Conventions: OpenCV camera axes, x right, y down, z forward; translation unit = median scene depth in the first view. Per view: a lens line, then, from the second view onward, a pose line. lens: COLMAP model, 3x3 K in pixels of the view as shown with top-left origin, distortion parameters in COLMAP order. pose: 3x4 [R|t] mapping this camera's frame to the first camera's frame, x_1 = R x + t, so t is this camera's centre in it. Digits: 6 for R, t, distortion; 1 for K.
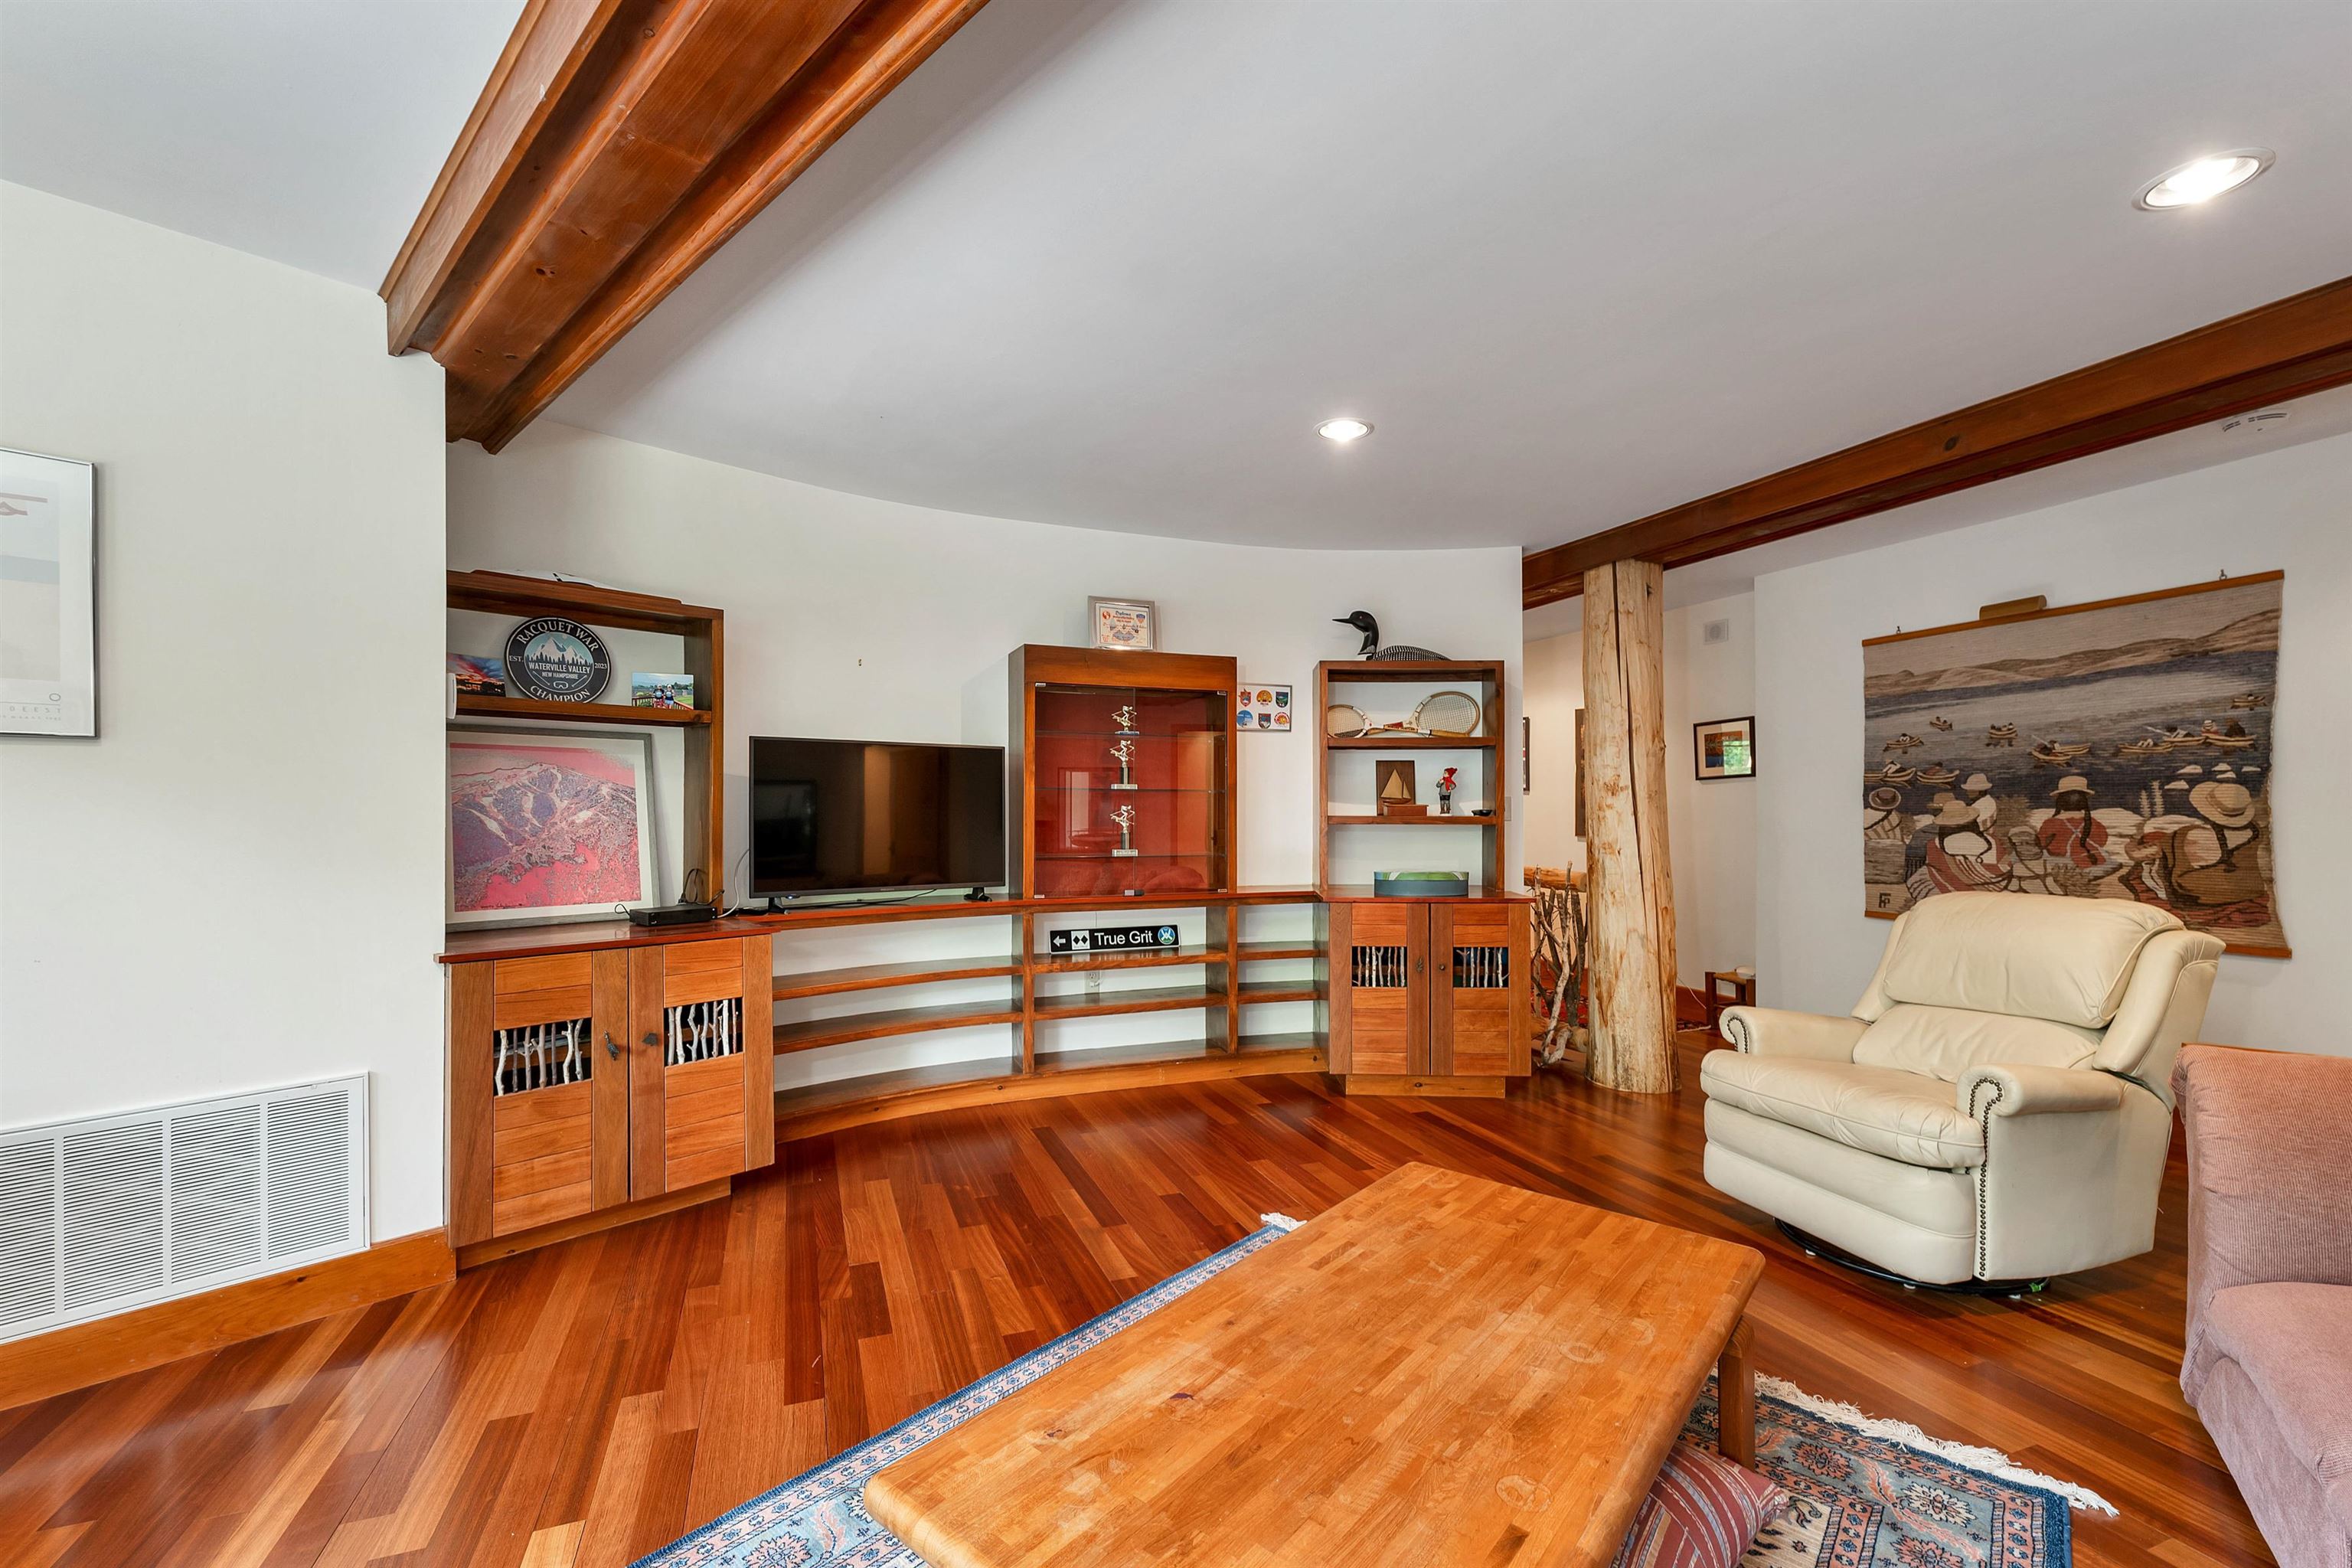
lens RADIAL K [[993.3, 0, 1175.3], [0, 993.3, 798.0], [0, 0, 1]] dist [0.001634, -0.000032]
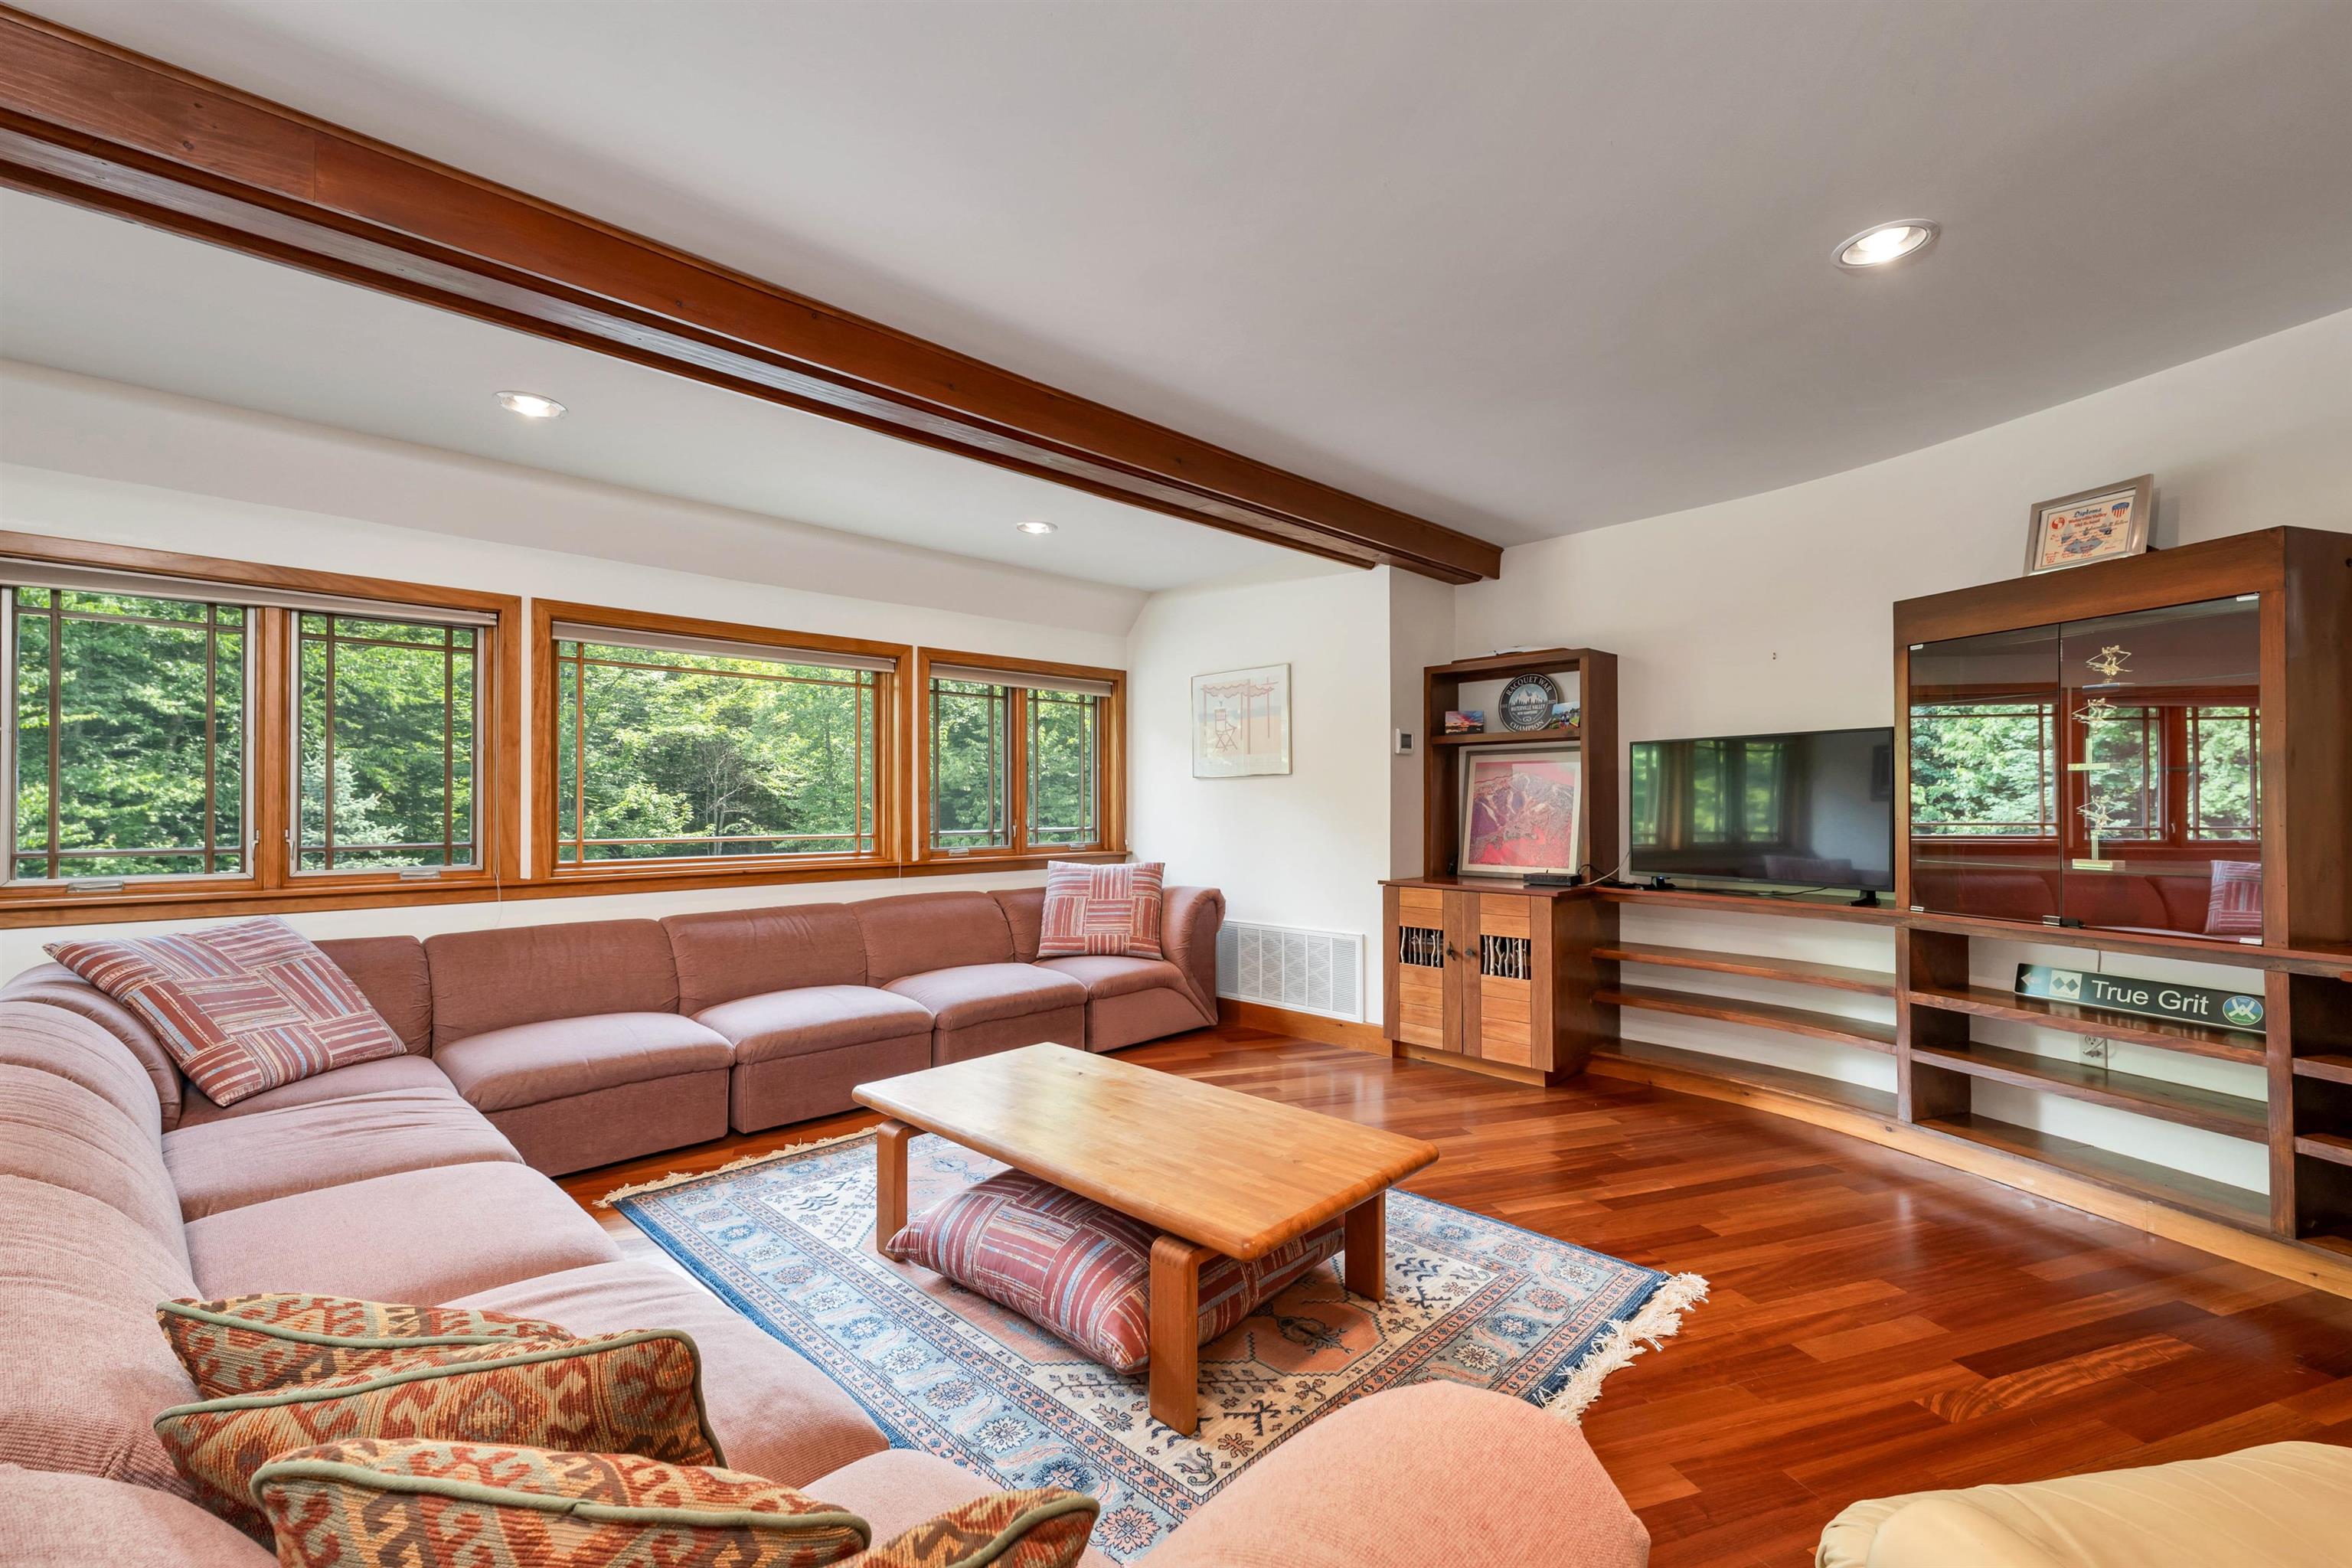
lens RADIAL K [[993.3, 0, 1176.8], [0, 993.3, 794.2], [0, 0, 1]] dist [0.001634, -0.000032]
pose [[-0.065030, -0.010343, -0.997830, 0.923895], [0.015095, 0.999822, -0.011347, 0.007953], [0.997769, -0.015800, -0.064863, 0.583632]]
